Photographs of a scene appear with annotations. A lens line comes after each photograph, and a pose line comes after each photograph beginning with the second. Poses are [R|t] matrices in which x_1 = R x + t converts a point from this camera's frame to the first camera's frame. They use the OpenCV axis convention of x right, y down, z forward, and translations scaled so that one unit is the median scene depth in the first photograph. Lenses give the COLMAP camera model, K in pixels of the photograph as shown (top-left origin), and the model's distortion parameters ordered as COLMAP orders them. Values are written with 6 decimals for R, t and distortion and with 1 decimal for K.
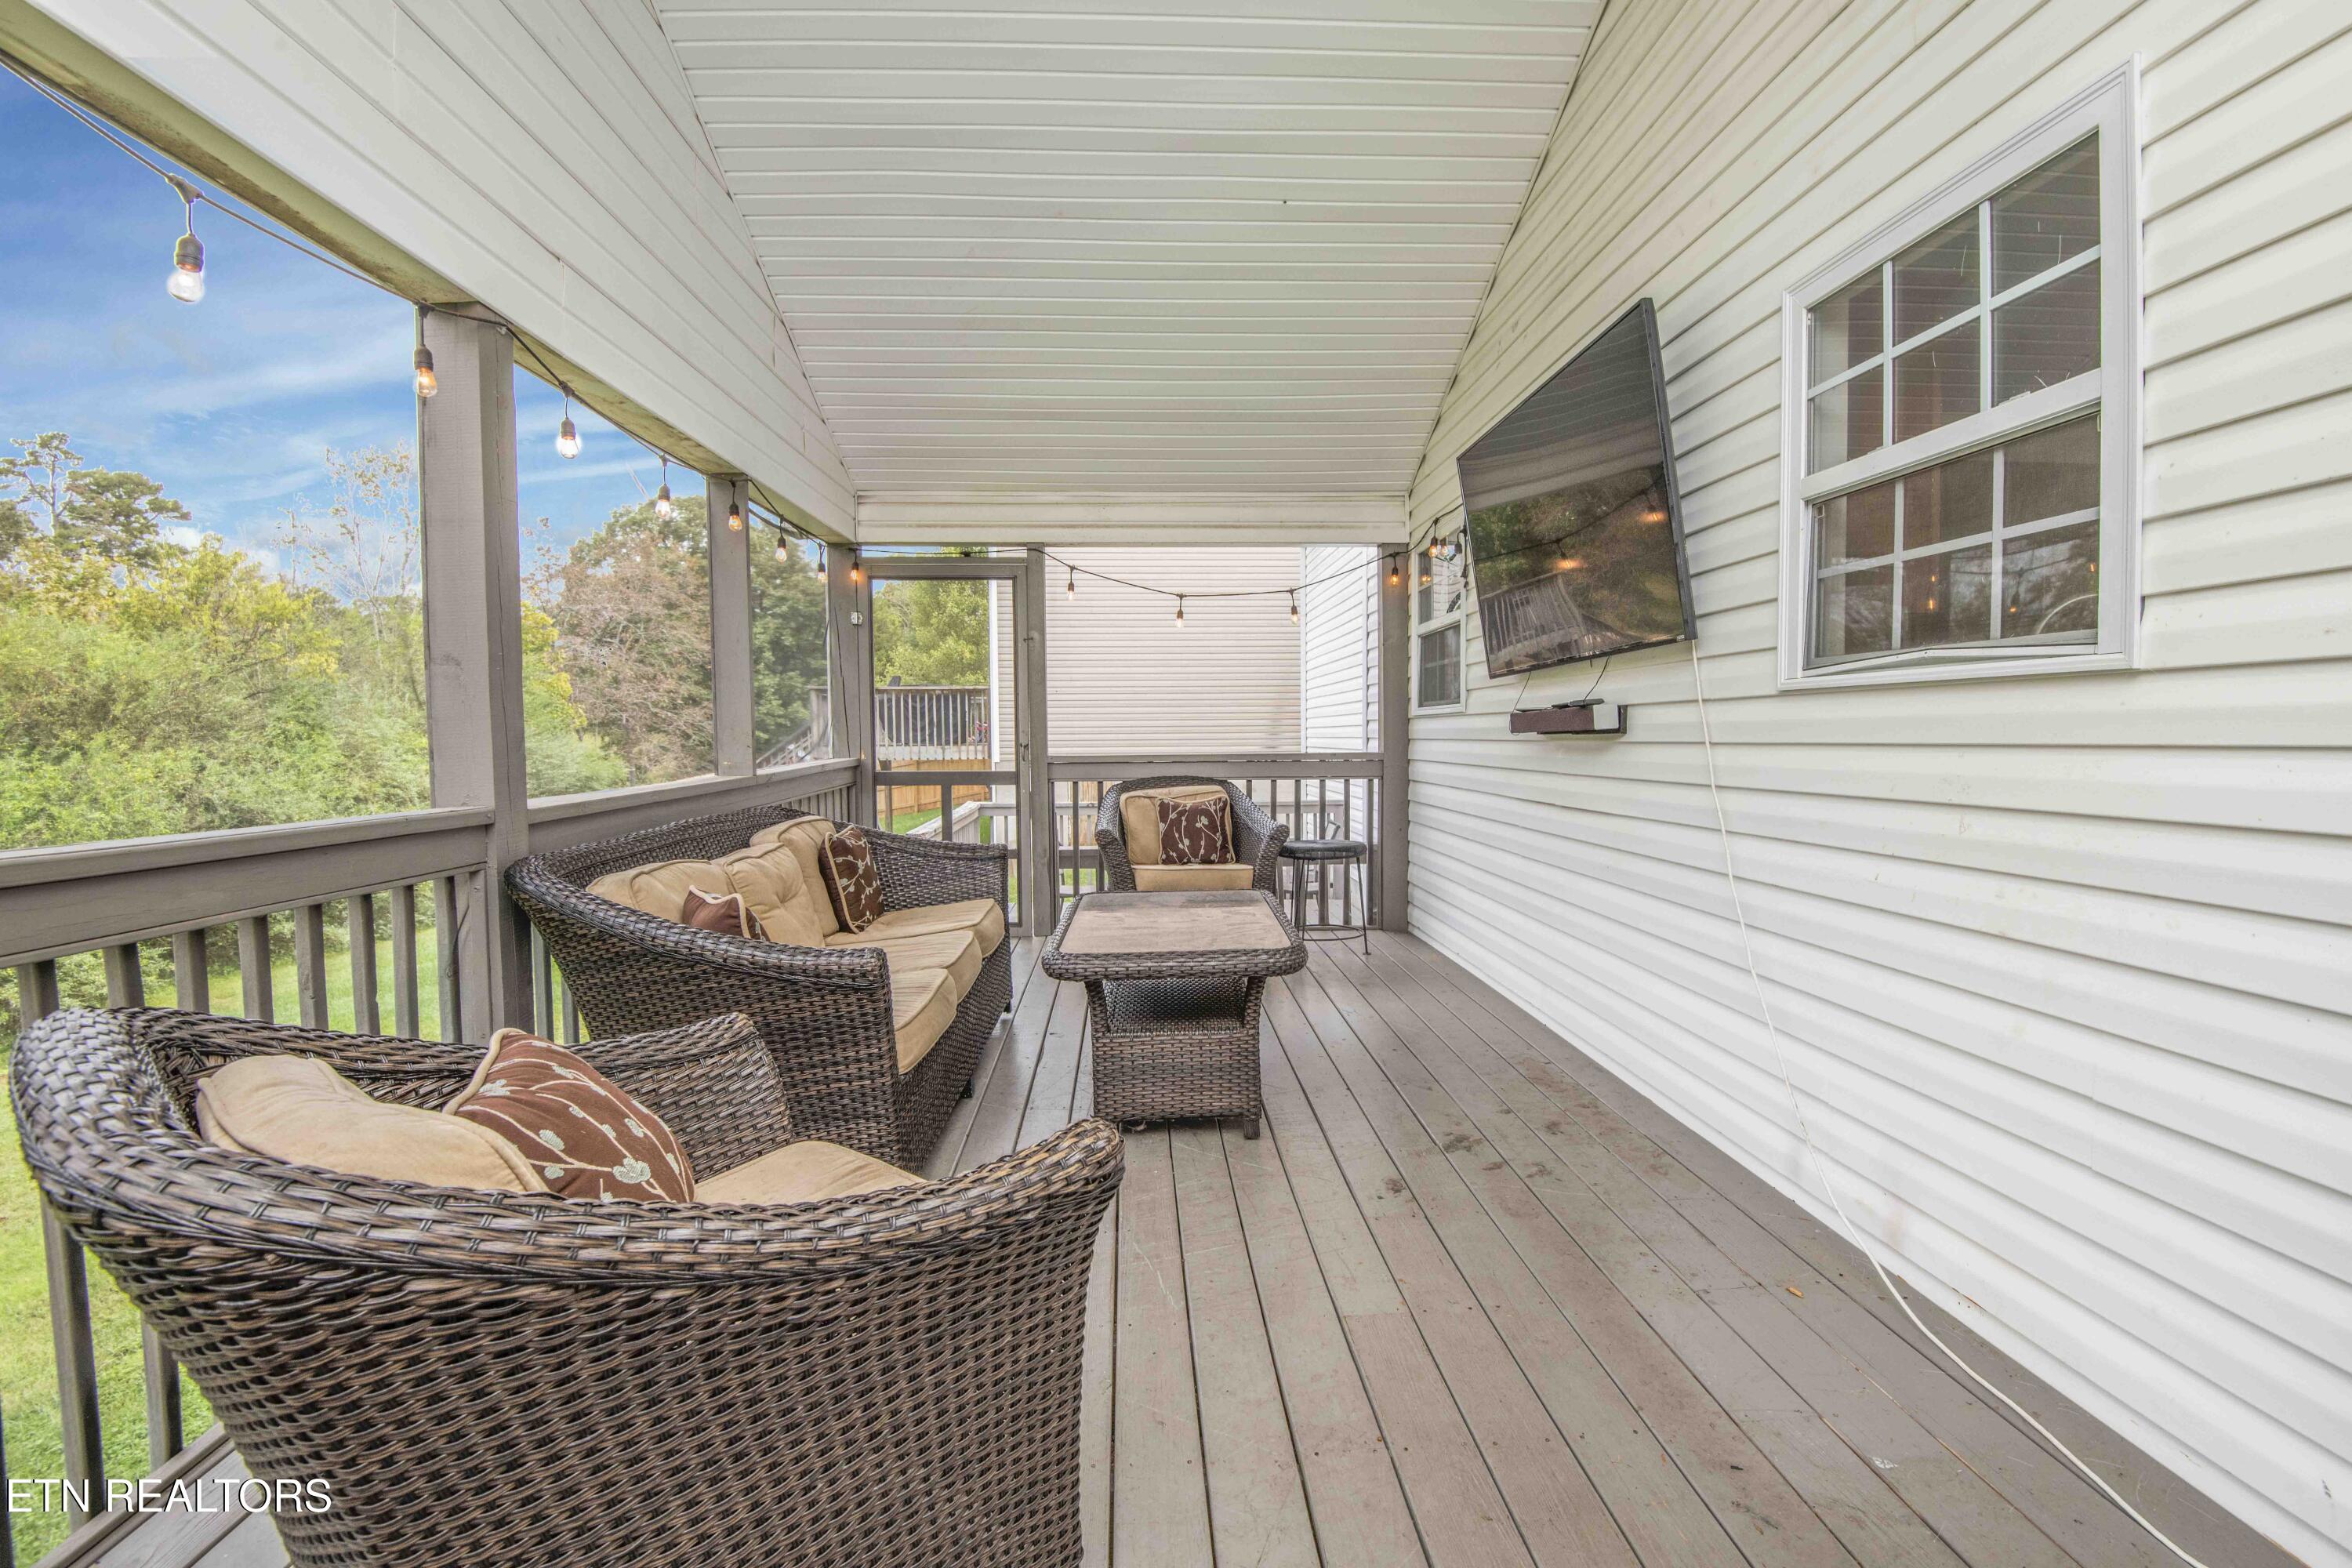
lens RADIAL K [[1085.1, 0, 1183.3], [0, 1085.1, 780.8], [0, 0, 1]] dist [-0.006607, -0.022667]
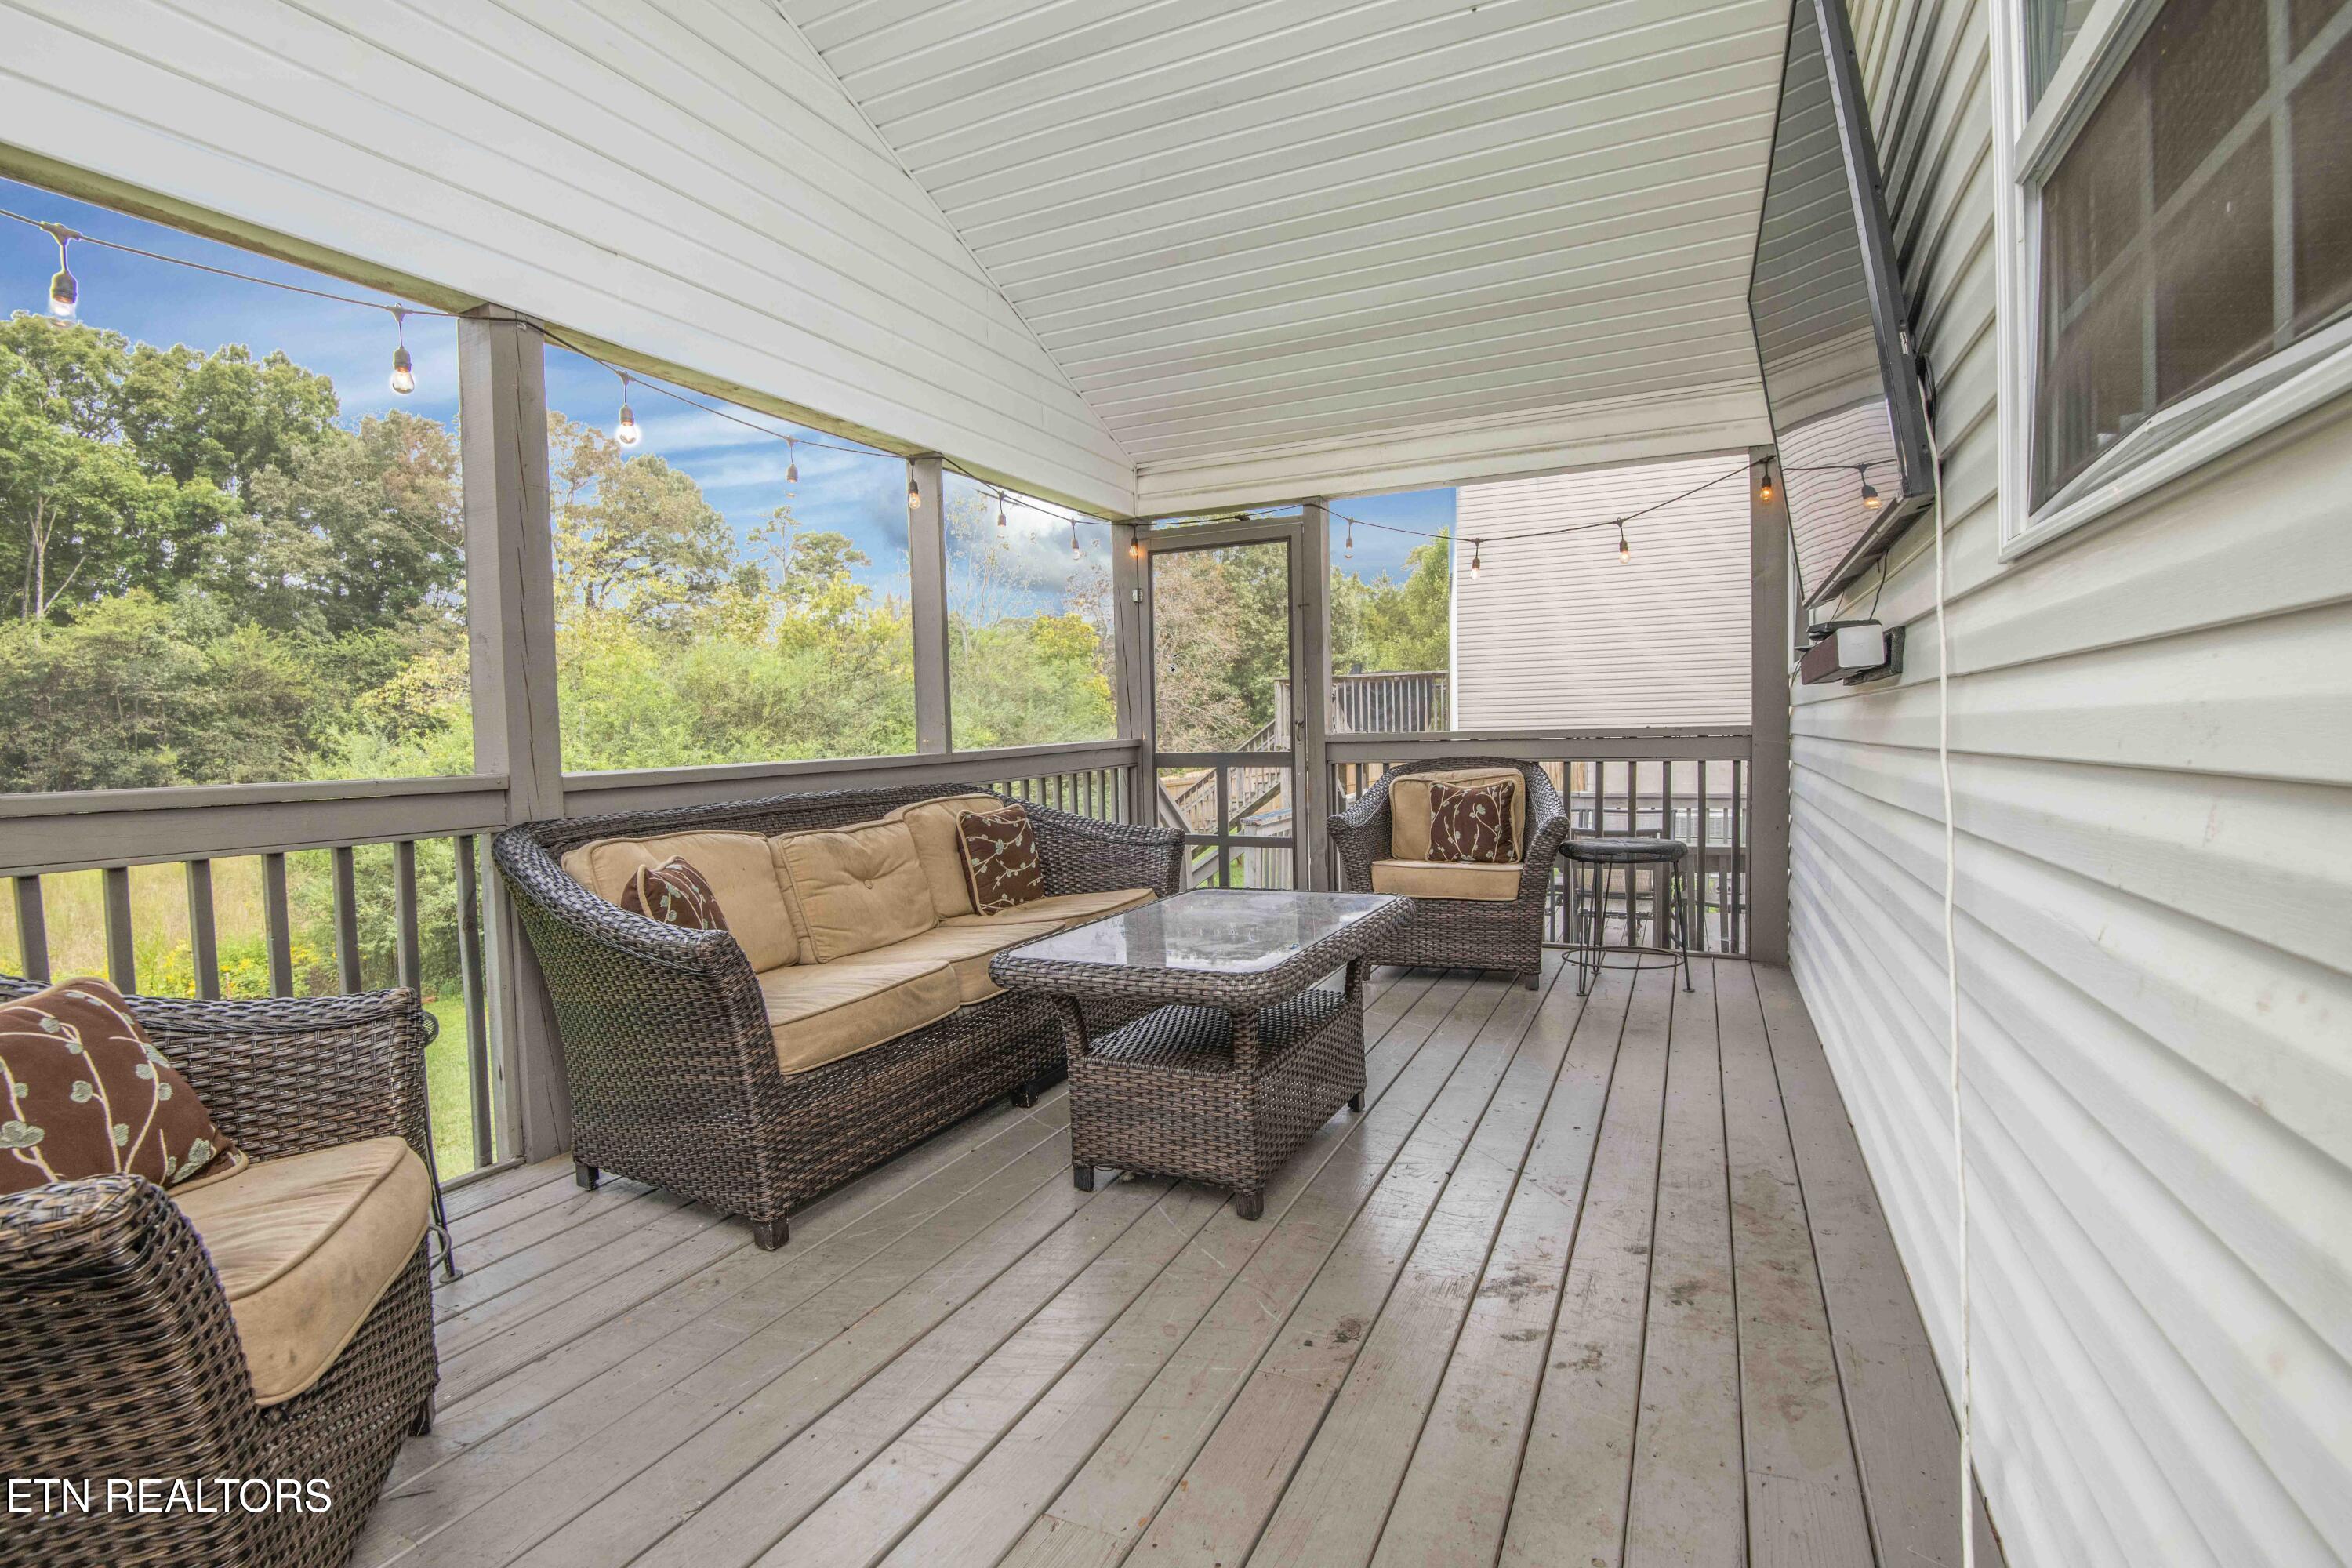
lens RADIAL K [[1085.1, 0, 1183.3], [0, 1085.1, 780.8], [0, 0, 1]] dist [-0.006607, -0.022667]
pose [[0.883606, 0.008569, -0.468152, 0.193142], [-0.004861, 0.999947, 0.009128, 0.007795], [0.468205, -0.005790, 0.883601, 0.156212]]
